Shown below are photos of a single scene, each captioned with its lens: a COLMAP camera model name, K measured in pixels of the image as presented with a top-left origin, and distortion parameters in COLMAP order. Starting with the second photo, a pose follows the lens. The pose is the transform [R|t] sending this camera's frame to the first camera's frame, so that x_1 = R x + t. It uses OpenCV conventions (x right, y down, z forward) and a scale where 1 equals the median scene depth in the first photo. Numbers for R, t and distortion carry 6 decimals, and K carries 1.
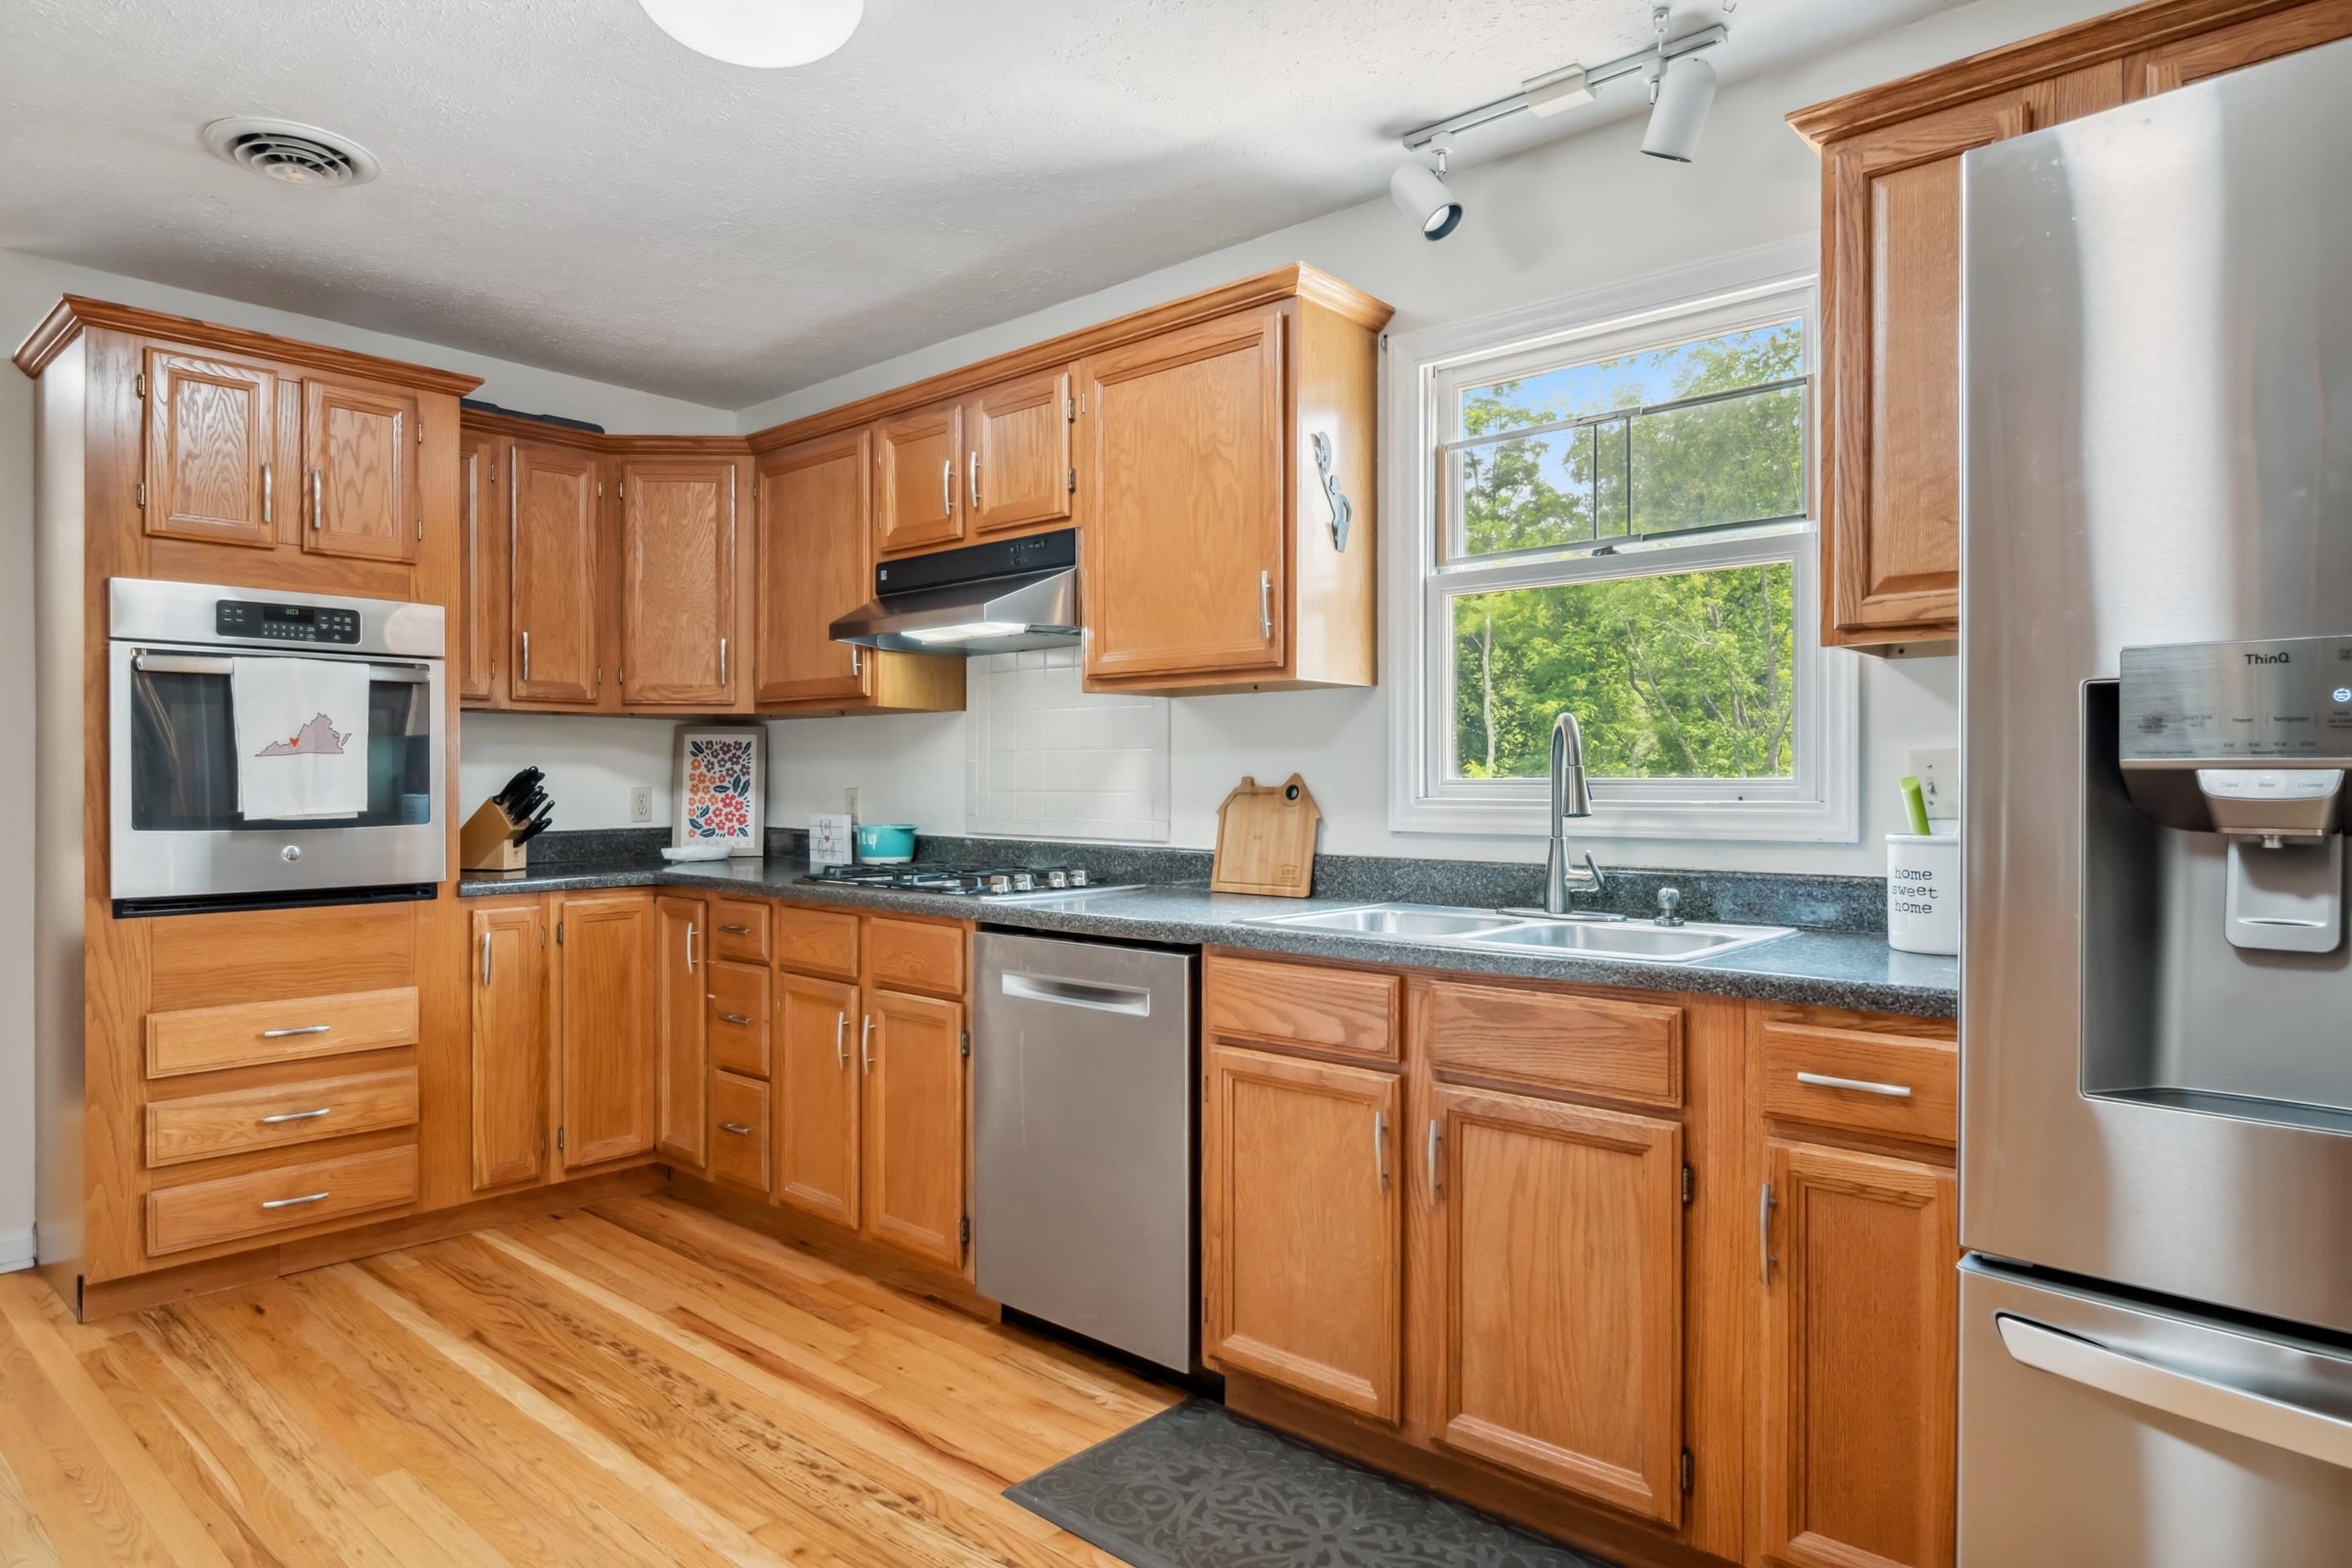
lens RADIAL K [[1401.4, 0, 1168.7], [0, 1401.4, 791.3], [0, 0, 1]] dist [-0.002228, -0.007742]
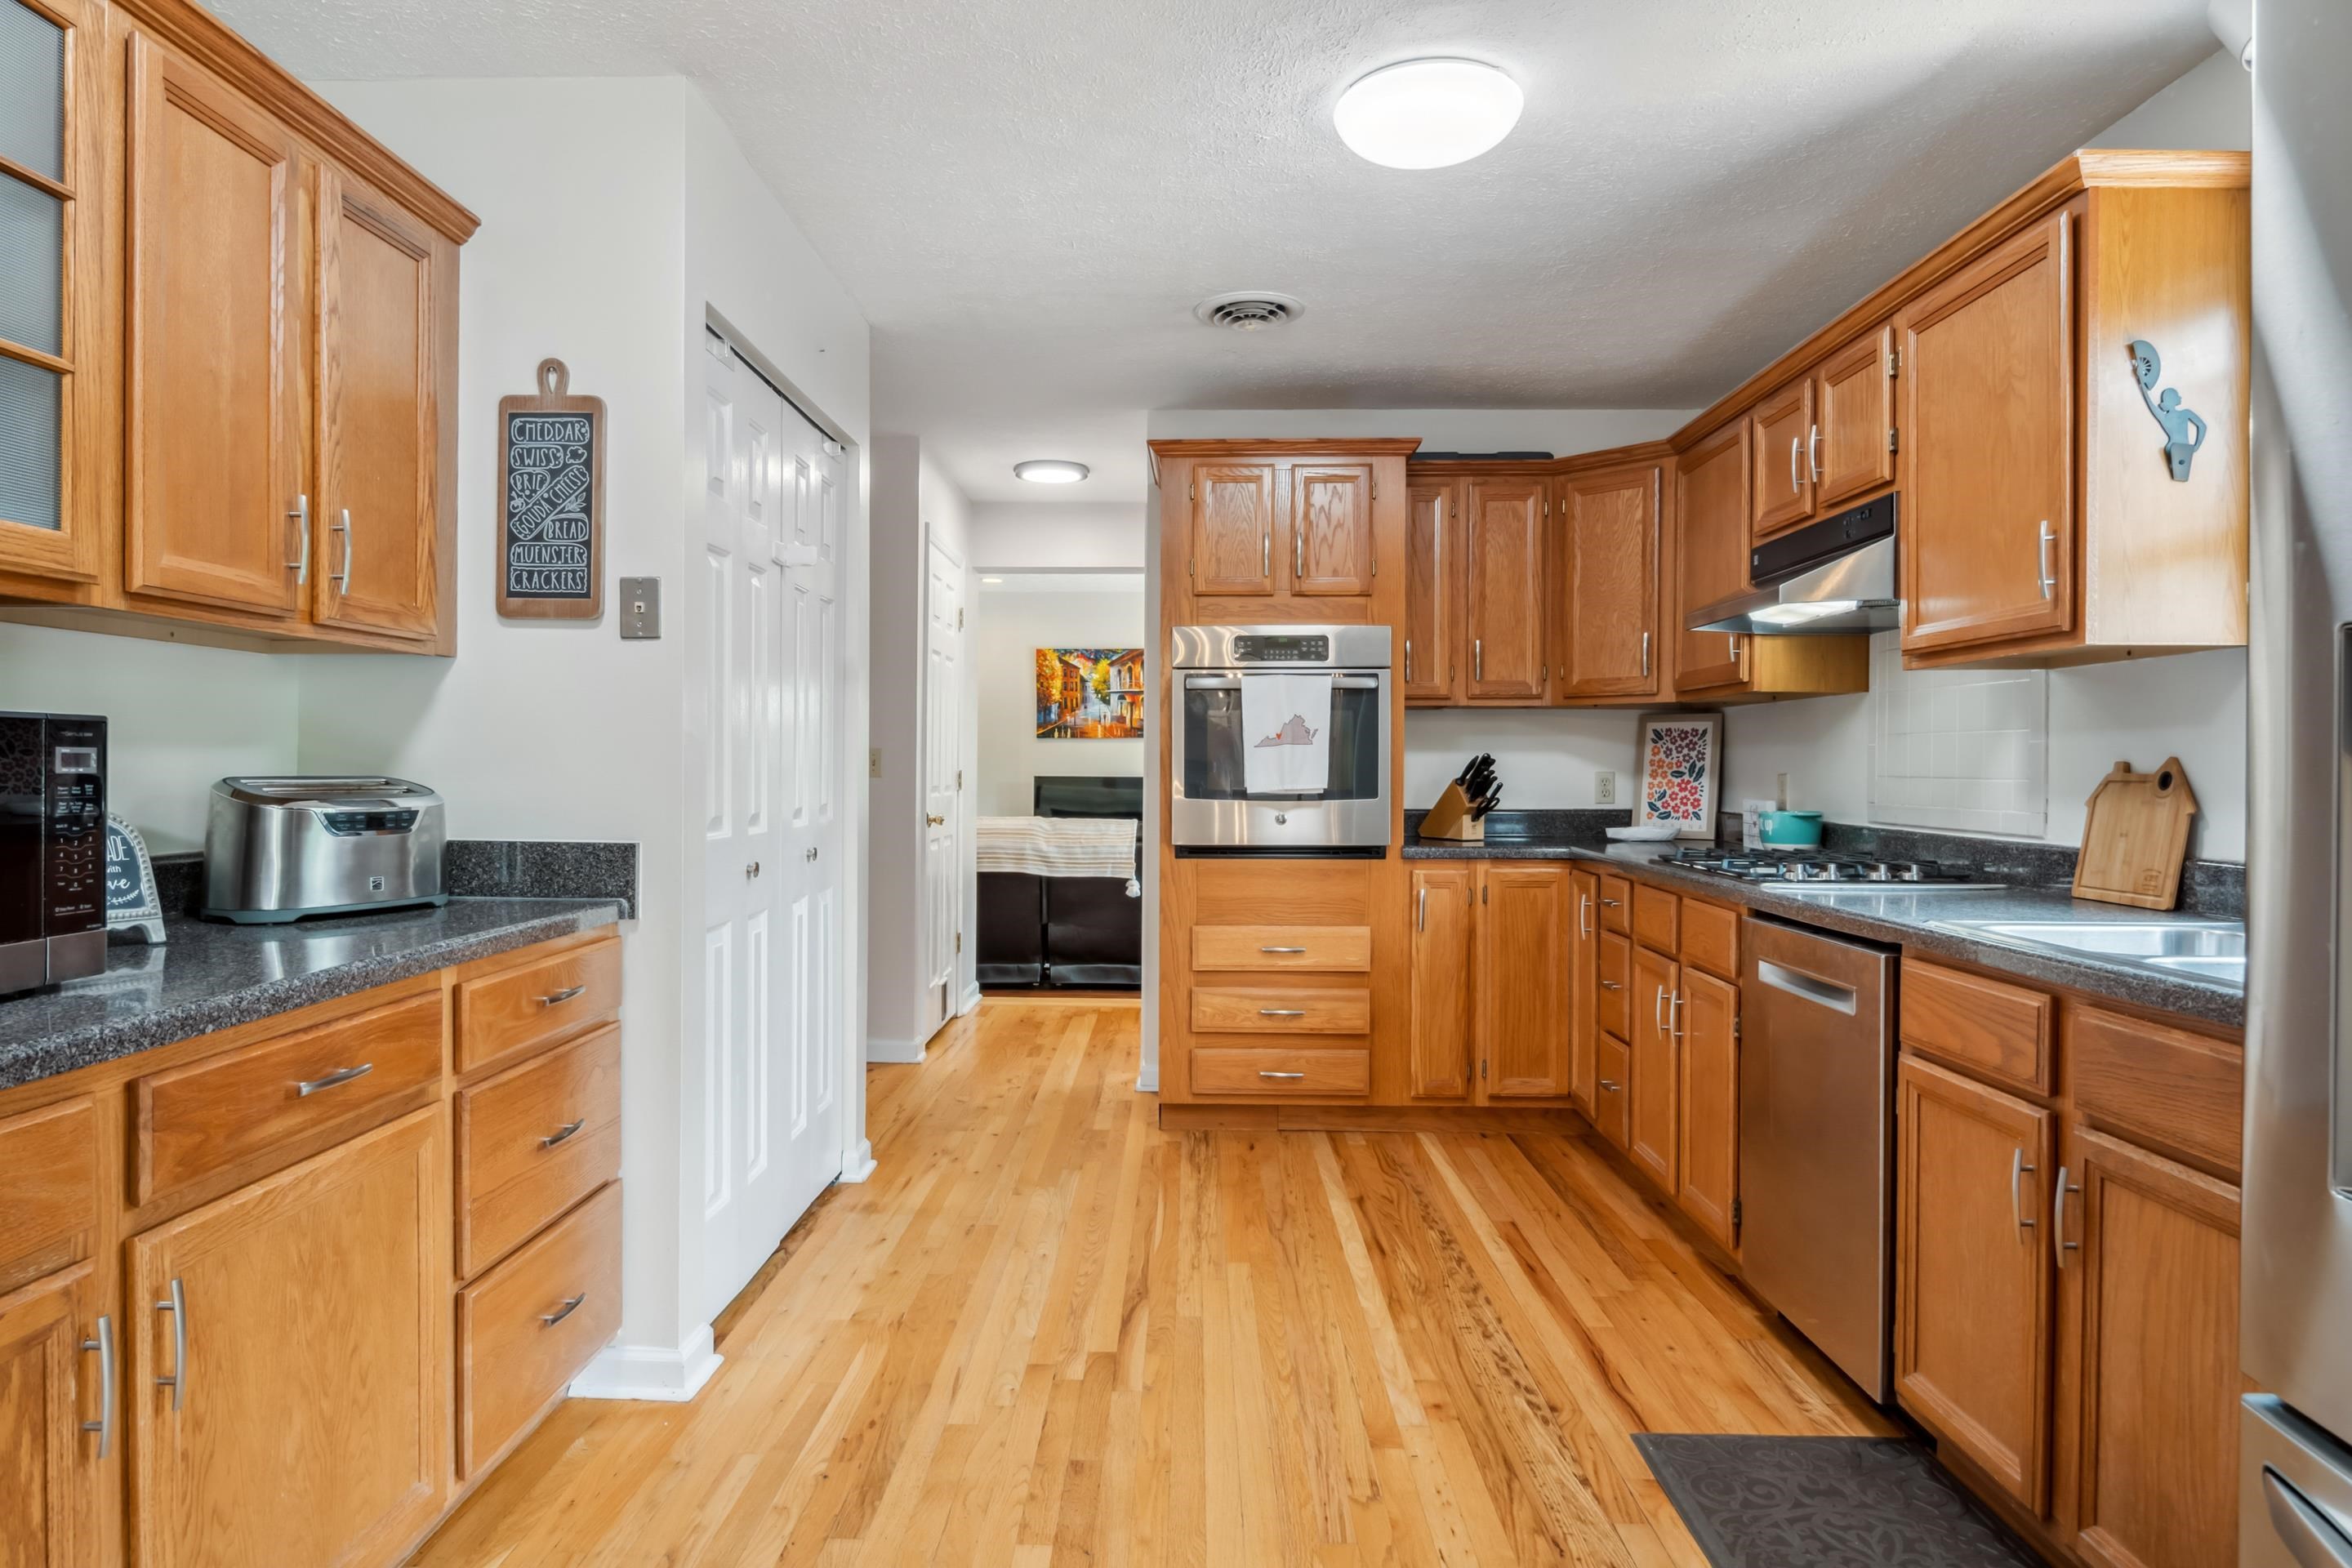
lens RADIAL K [[1401.4, 0, 1110.9], [0, 1401.4, 785.6], [0, 0, 1]] dist [-0.002228, -0.007742]
pose [[0.630272, 0.012818, -0.776268, 0.338048], [-0.008518, 0.999918, 0.009595, 0.001046], [0.776328, 0.000564, 0.630329, 0.016501]]
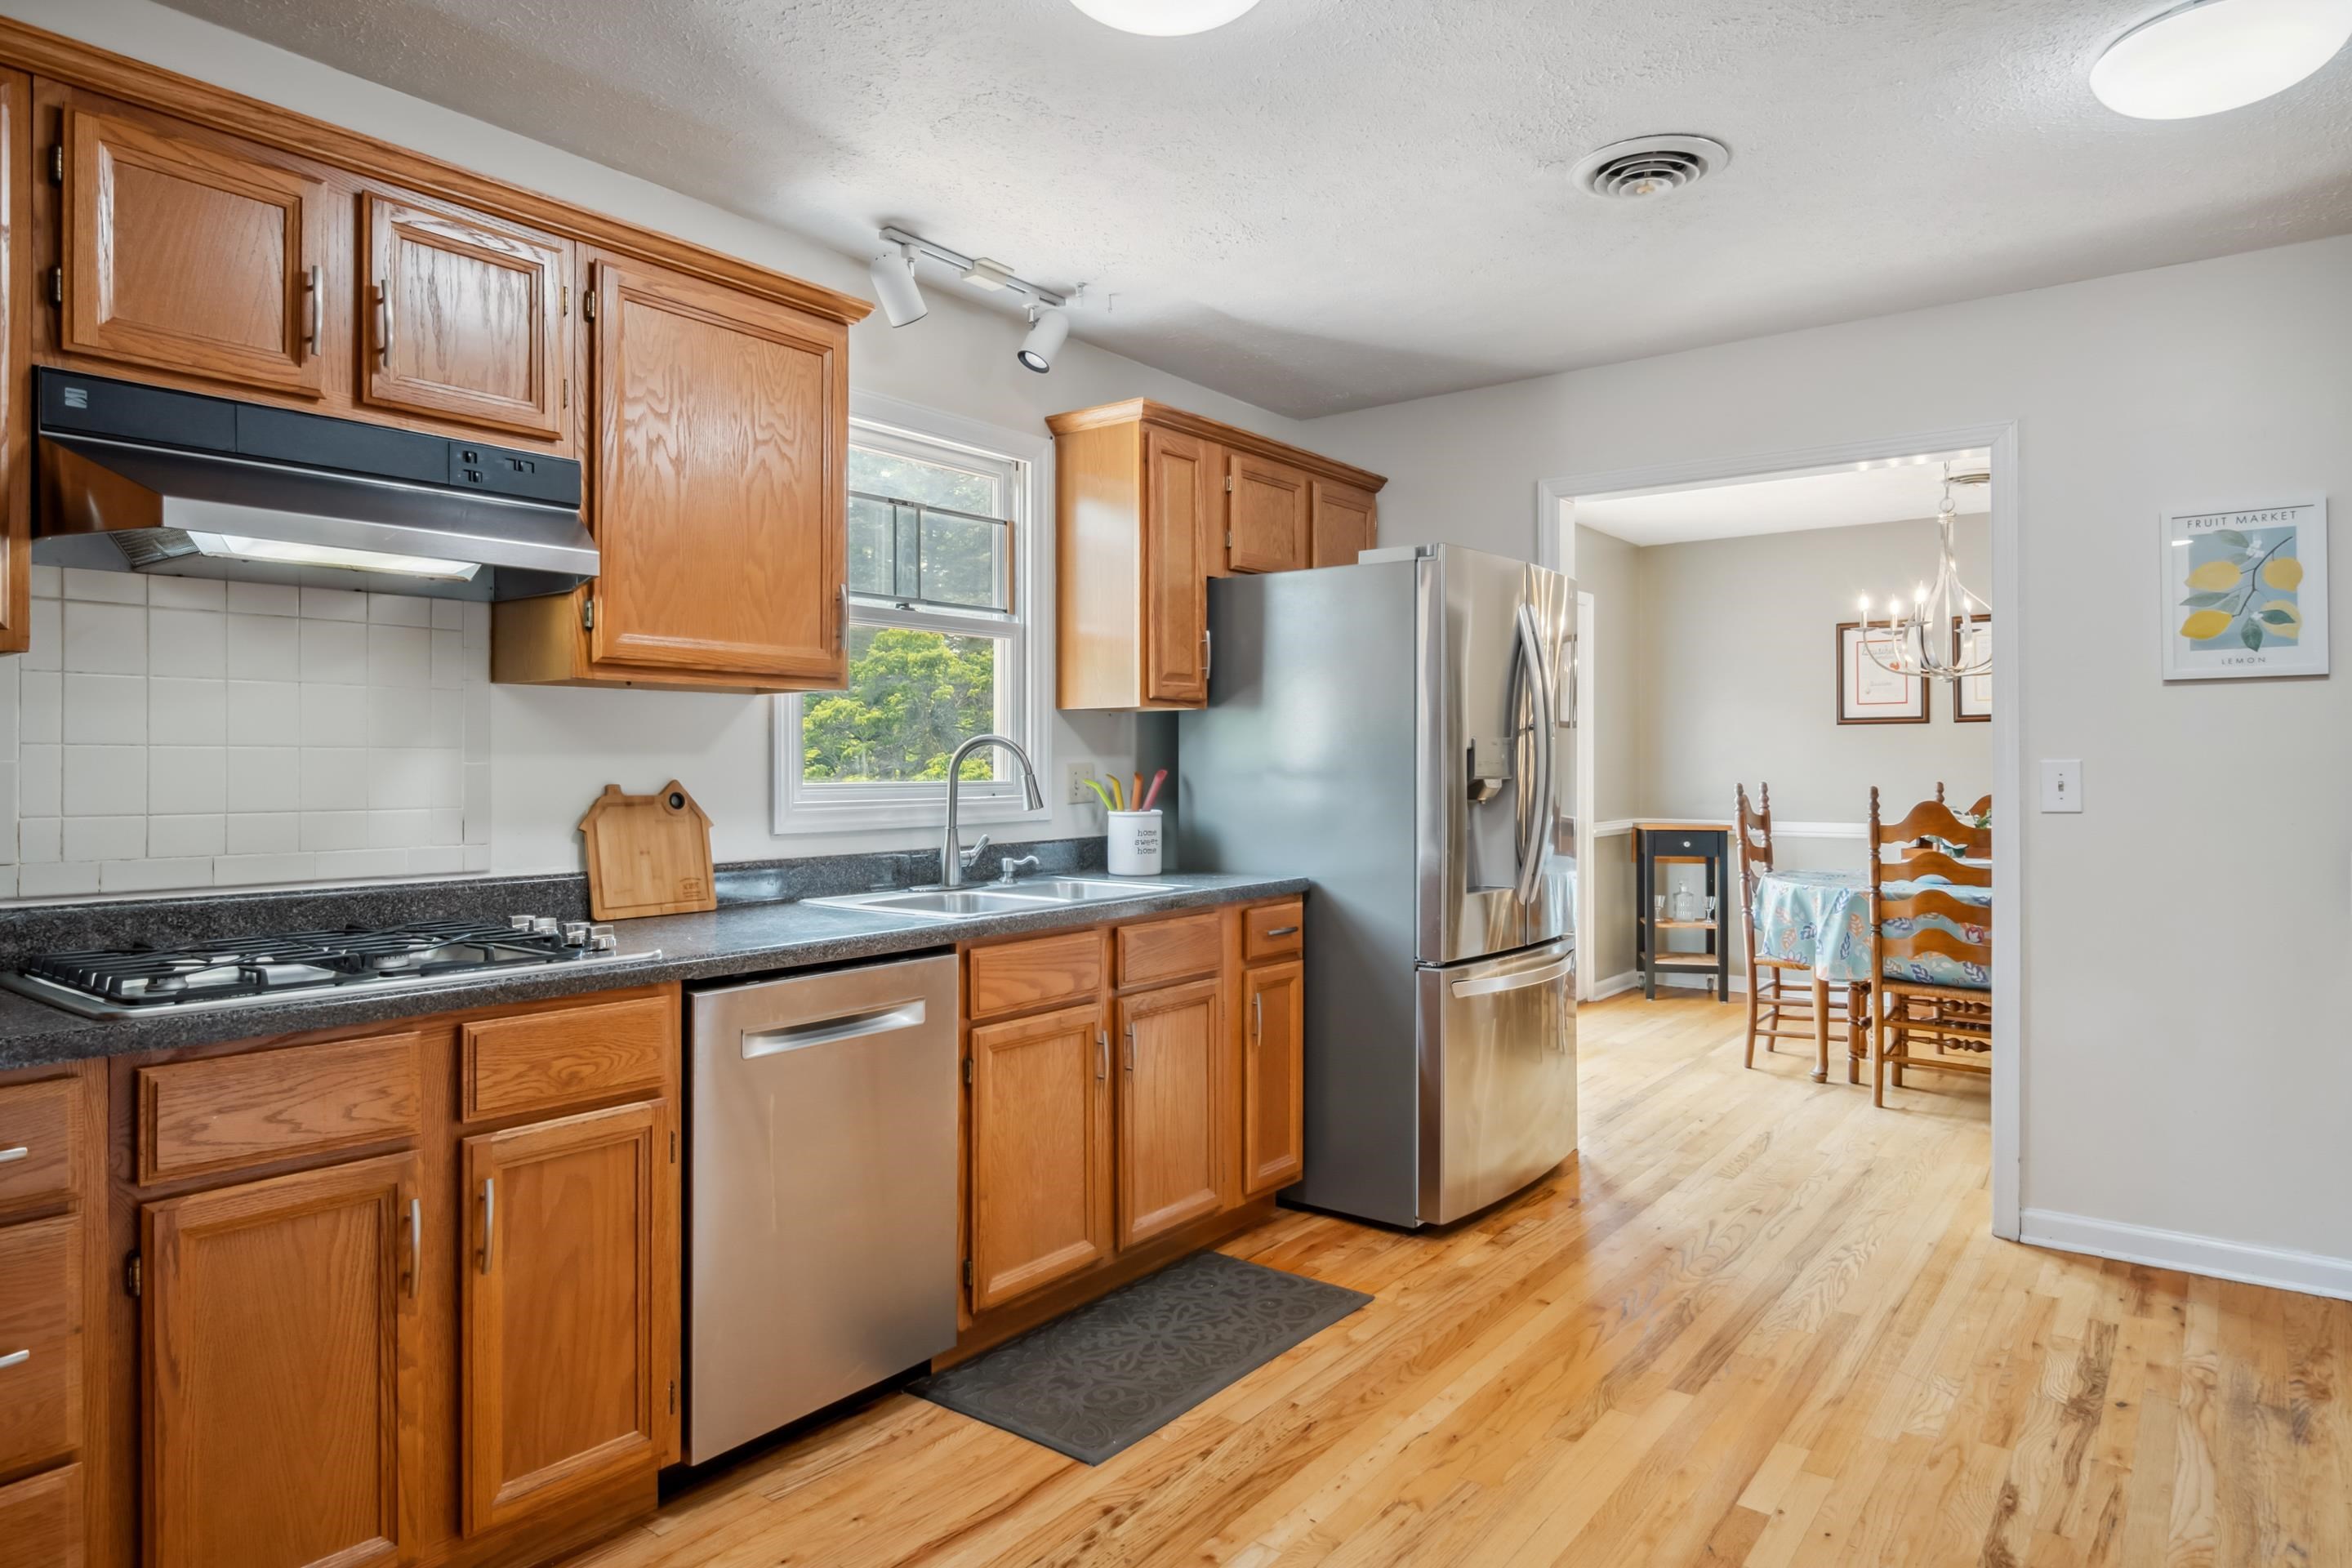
lens RADIAL K [[1401.4, 0, 1157.0], [0, 1401.4, 771.3], [0, 0, 1]] dist [-0.002228, -0.007742]
pose [[-0.089456, -0.006011, 0.995973, -0.881827], [0.007468, 0.999950, 0.006705, -0.023040], [-0.995963, 0.008037, -0.089407, 0.782380]]
